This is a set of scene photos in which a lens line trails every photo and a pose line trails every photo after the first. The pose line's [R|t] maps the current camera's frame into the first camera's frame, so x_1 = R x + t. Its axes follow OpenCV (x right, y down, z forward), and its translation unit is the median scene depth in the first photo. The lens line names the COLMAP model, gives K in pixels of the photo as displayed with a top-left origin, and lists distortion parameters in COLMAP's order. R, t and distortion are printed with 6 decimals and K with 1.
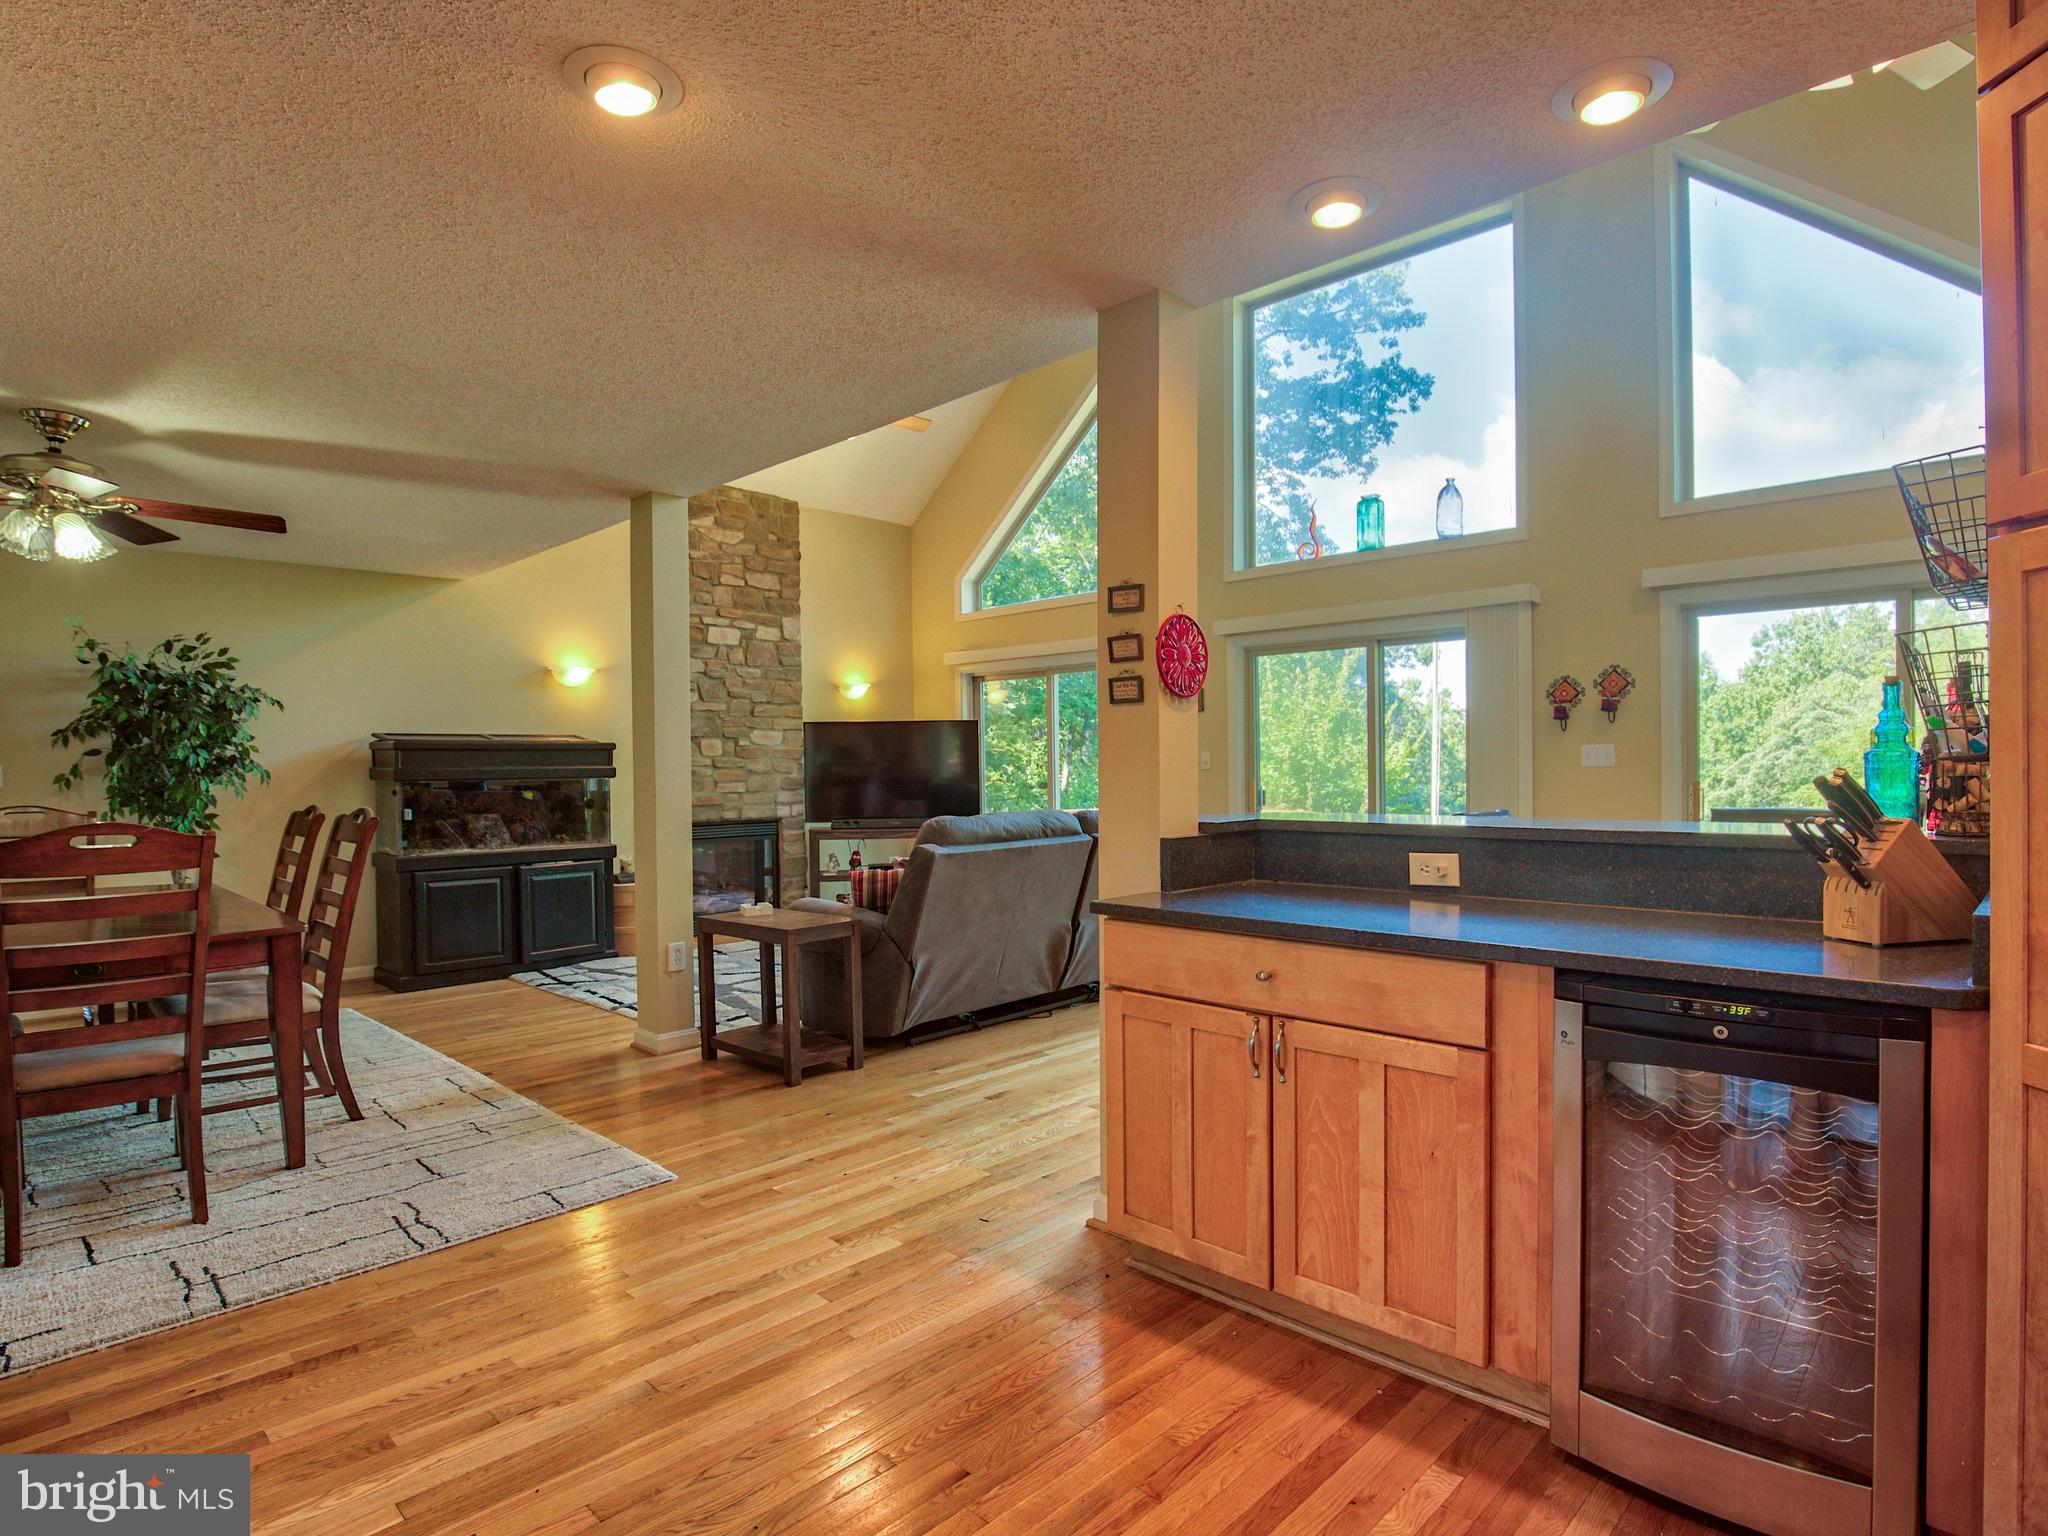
lens RADIAL K [[1105.5, 0, 989.9], [0, 1105.5, 779.8], [0, 0, 1]] dist [-0.030562, 0.006005]
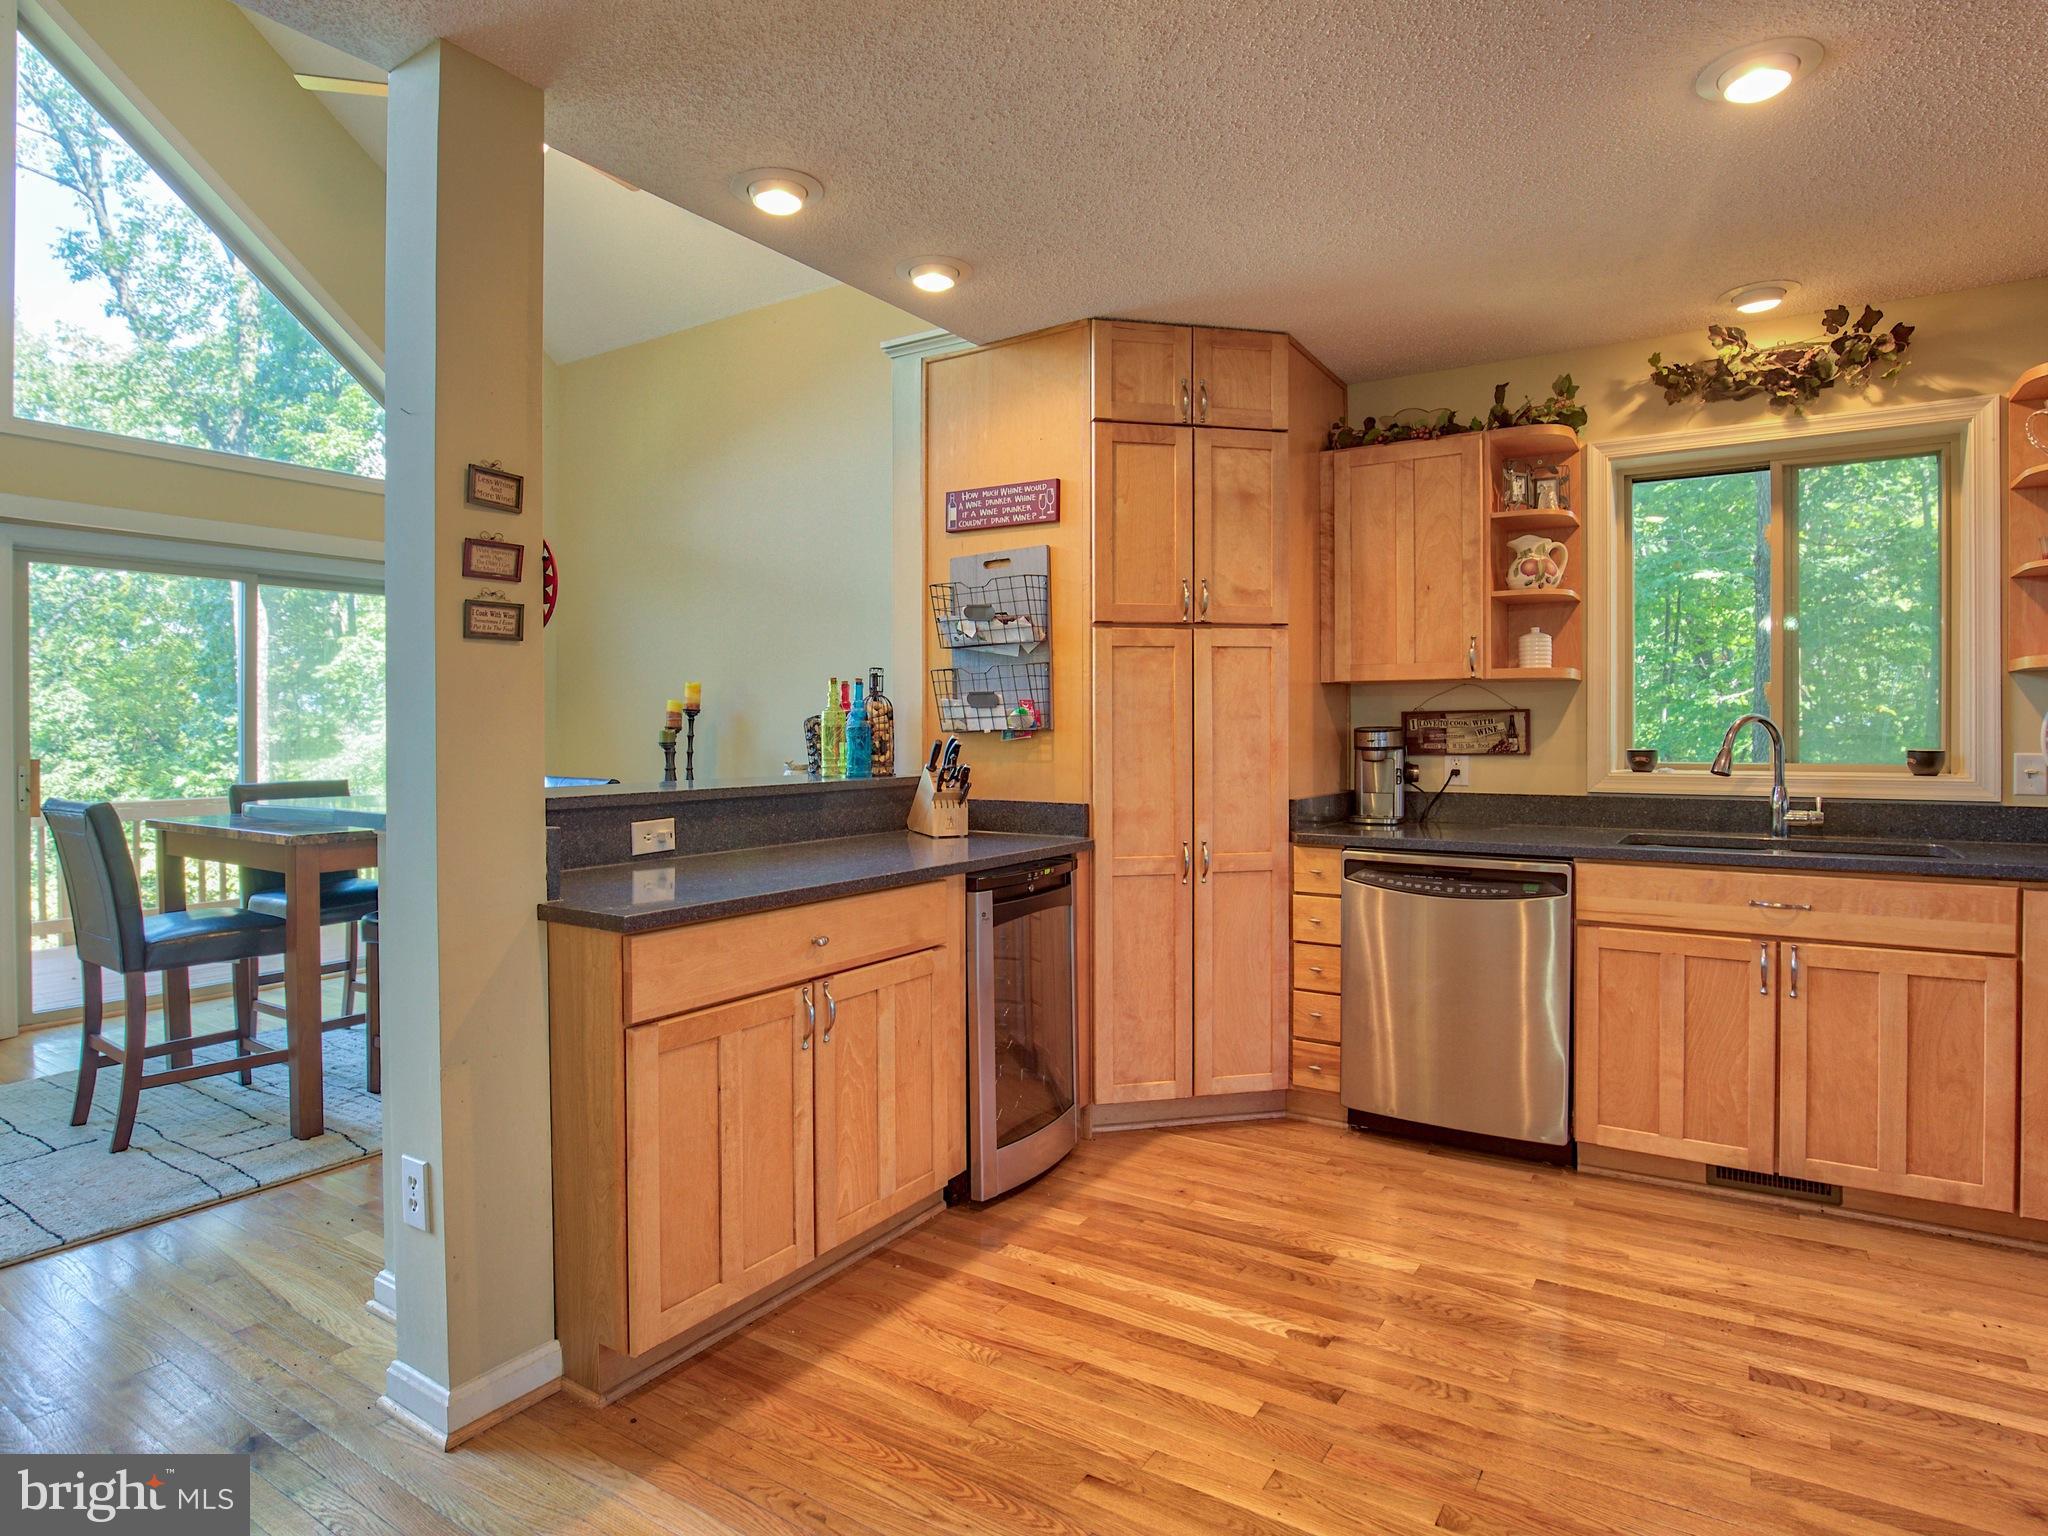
lens RADIAL K [[1144.3, 0, 1013.4], [0, 1144.3, 733.6], [0, 0, 1]] dist [-0.025793, 0.002399]
pose [[-0.211237, 0.008023, 0.977402, -0.556158], [0.016910, 0.999847, -0.004552, -0.001700], [-0.977288, 0.015567, -0.211341, 0.724065]]
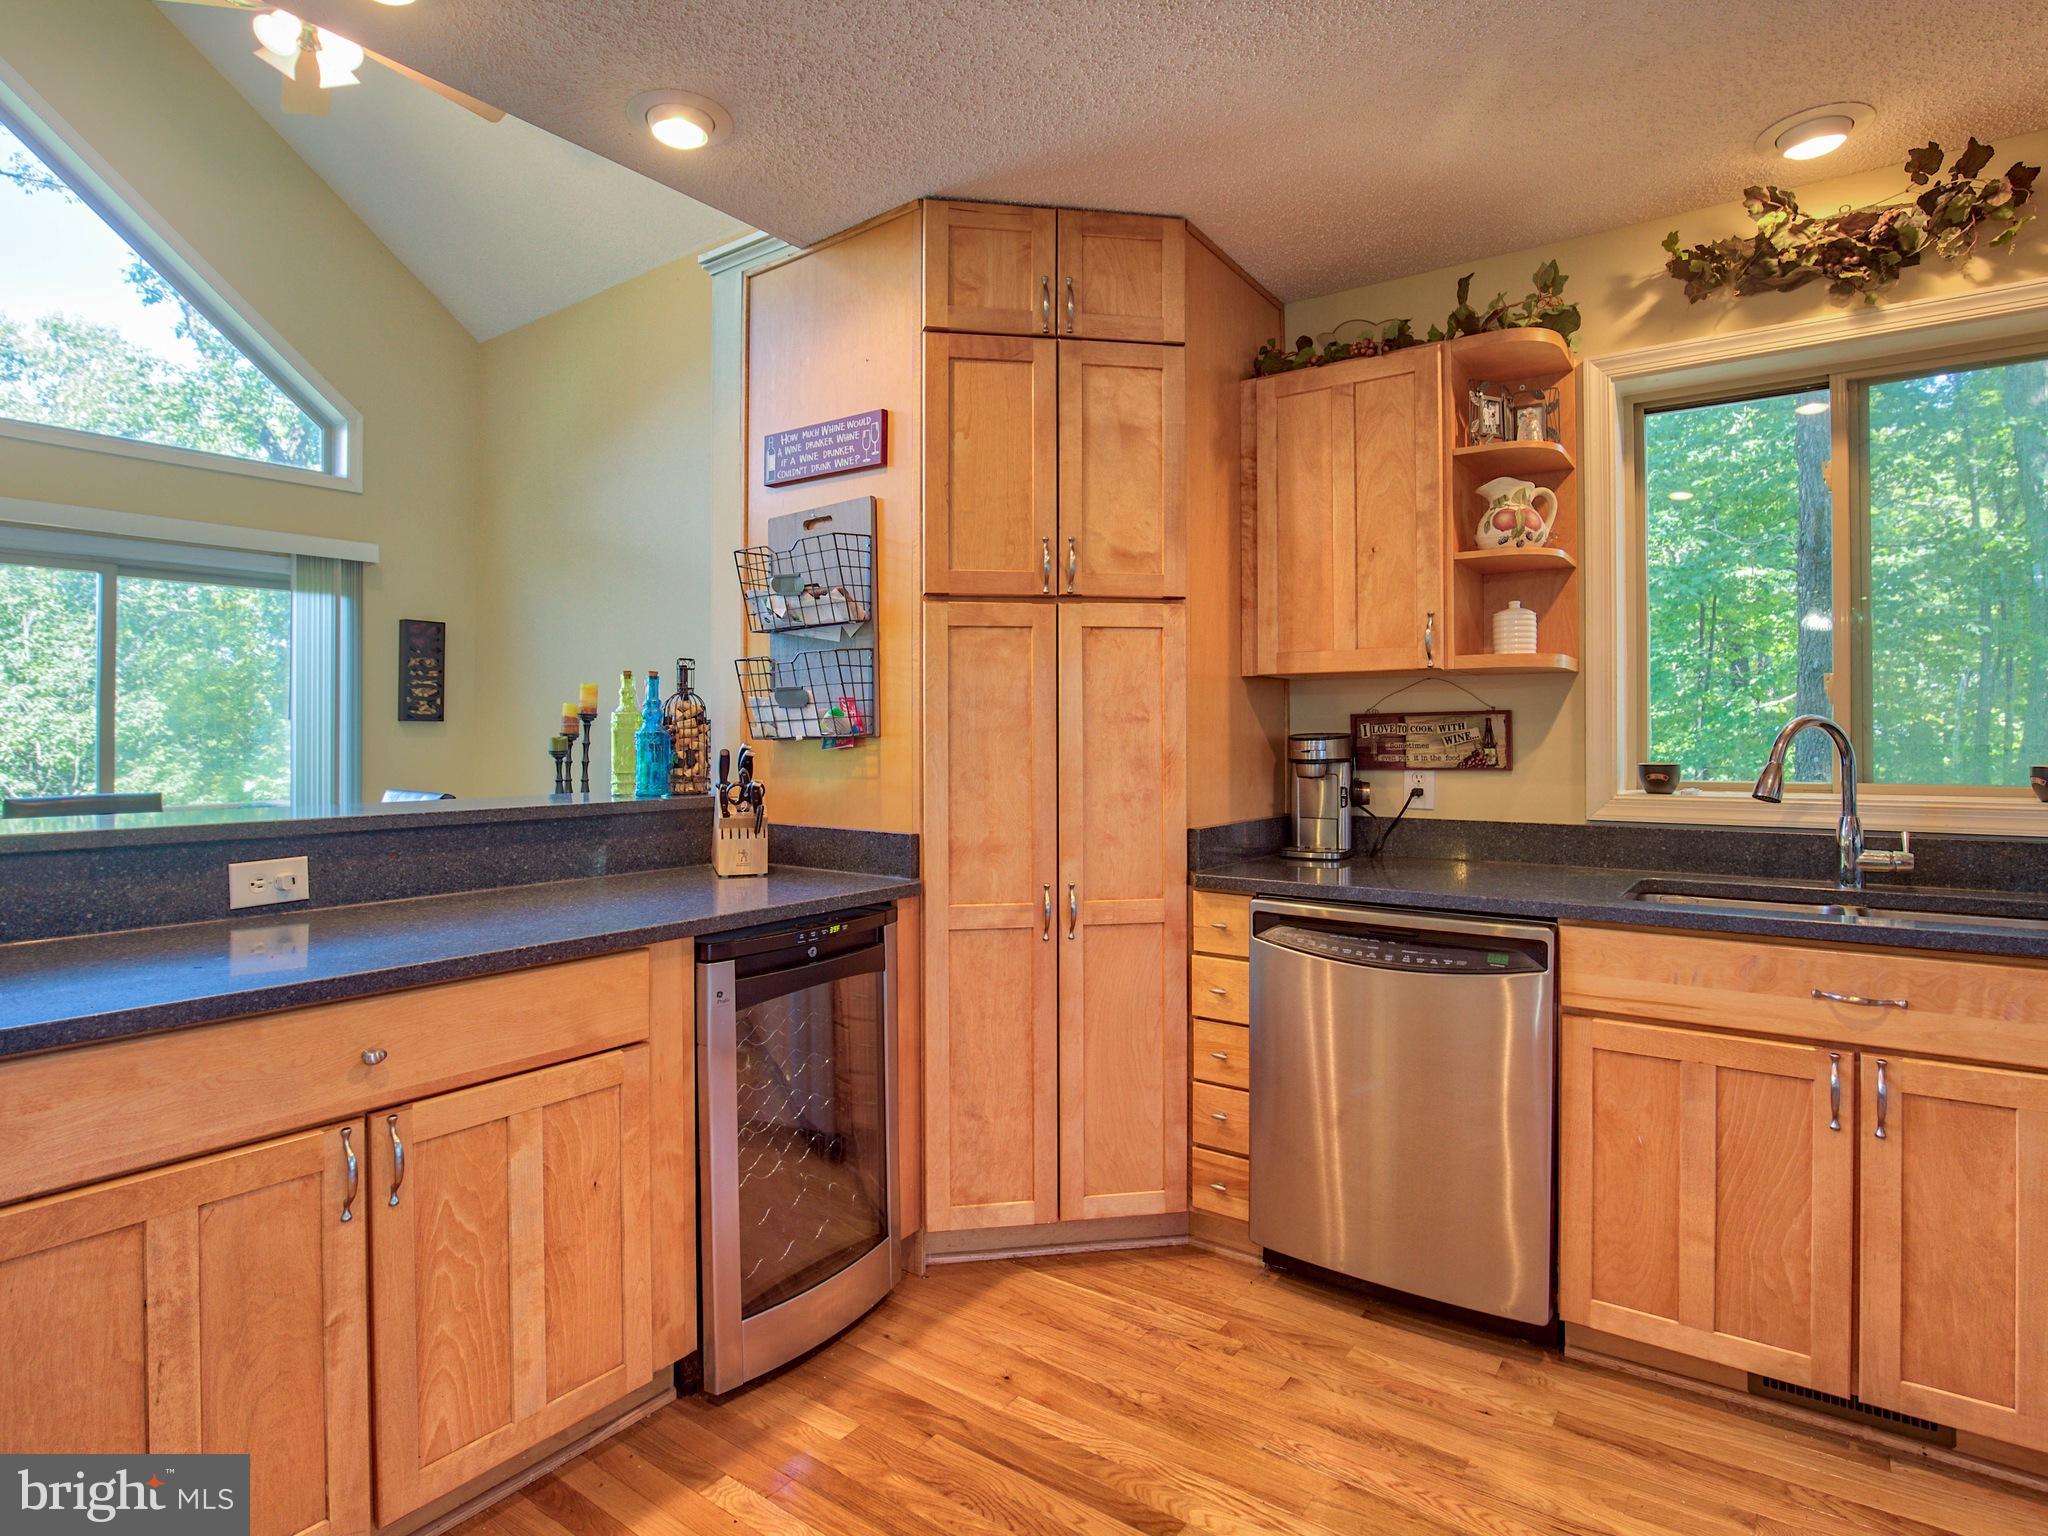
lens RADIAL K [[1105.5, 0, 1037.0], [0, 1105.5, 726.3], [0, 0, 1]] dist [-0.030562, 0.006005]
pose [[-0.186006, 0.020925, 0.982326, -0.325610], [0.015396, 0.999713, -0.018380, -0.000597], [-0.982428, 0.011705, -0.186274, 0.505717]]
